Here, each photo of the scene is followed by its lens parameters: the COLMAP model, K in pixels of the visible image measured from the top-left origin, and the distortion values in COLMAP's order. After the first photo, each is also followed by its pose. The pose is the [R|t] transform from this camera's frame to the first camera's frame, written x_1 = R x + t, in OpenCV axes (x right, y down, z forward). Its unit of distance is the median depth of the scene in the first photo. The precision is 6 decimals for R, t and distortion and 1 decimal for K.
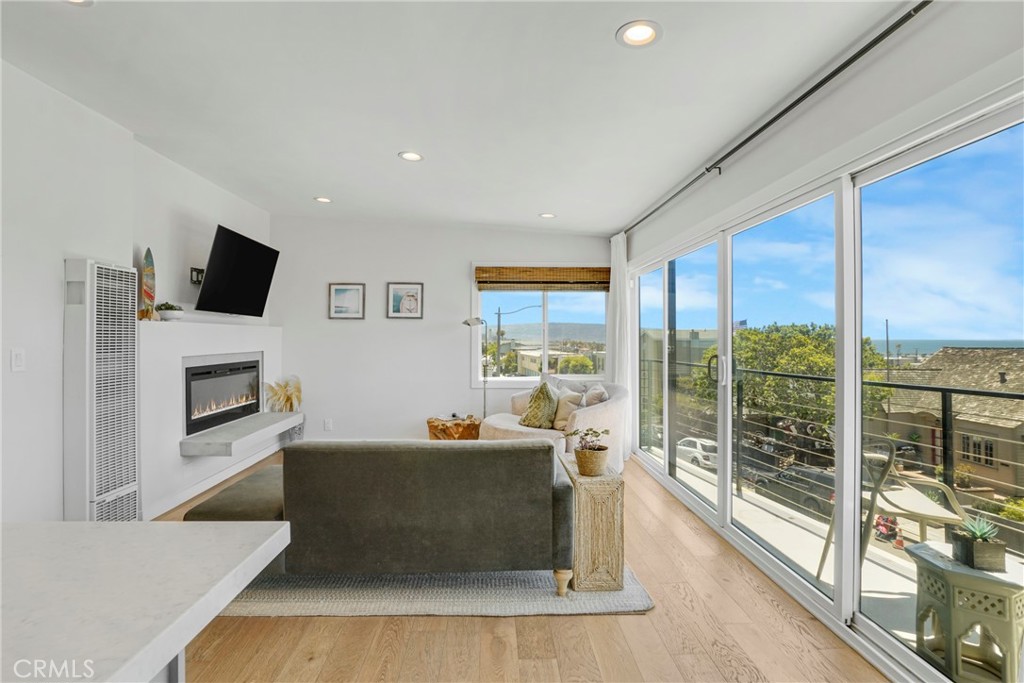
lens RADIAL K [[514.2, 0, 509.4], [0, 514.2, 335.2], [0, 0, 1]] dist [-0.003096, 0.001074]
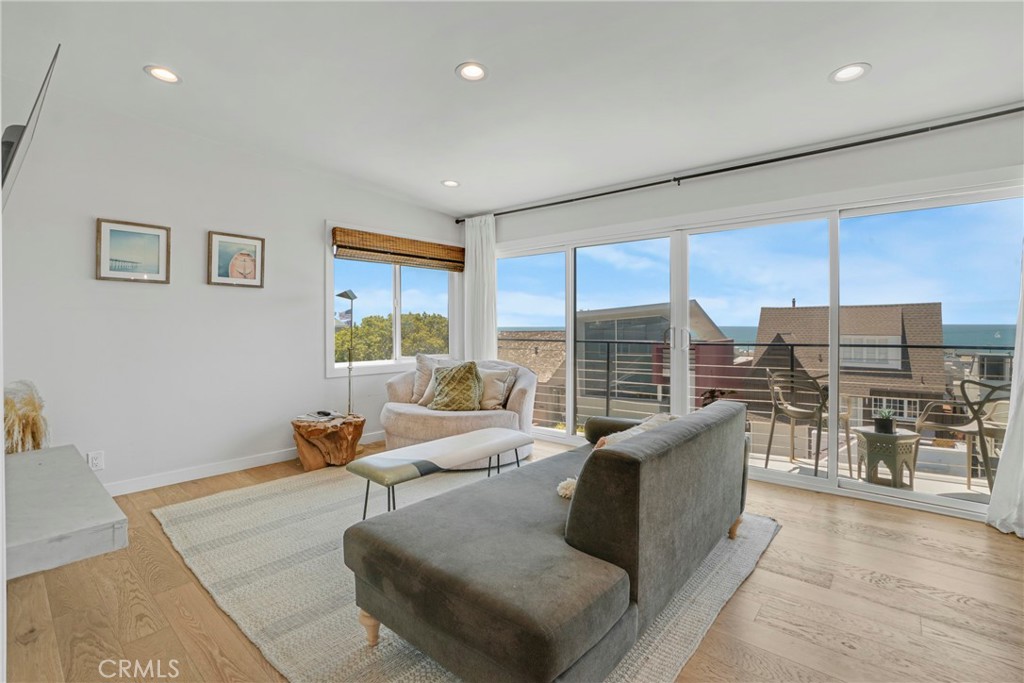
lens RADIAL K [[487.1, 0, 509.3], [0, 487.1, 321.2], [0, 0, 1]] dist [-0.000172, 0.000264]
pose [[0.677889, 0.005034, 0.735147, -0.439721], [-0.000030, 0.999977, -0.006819, 0.019691], [-0.735165, 0.004600, 0.677873, 0.280972]]
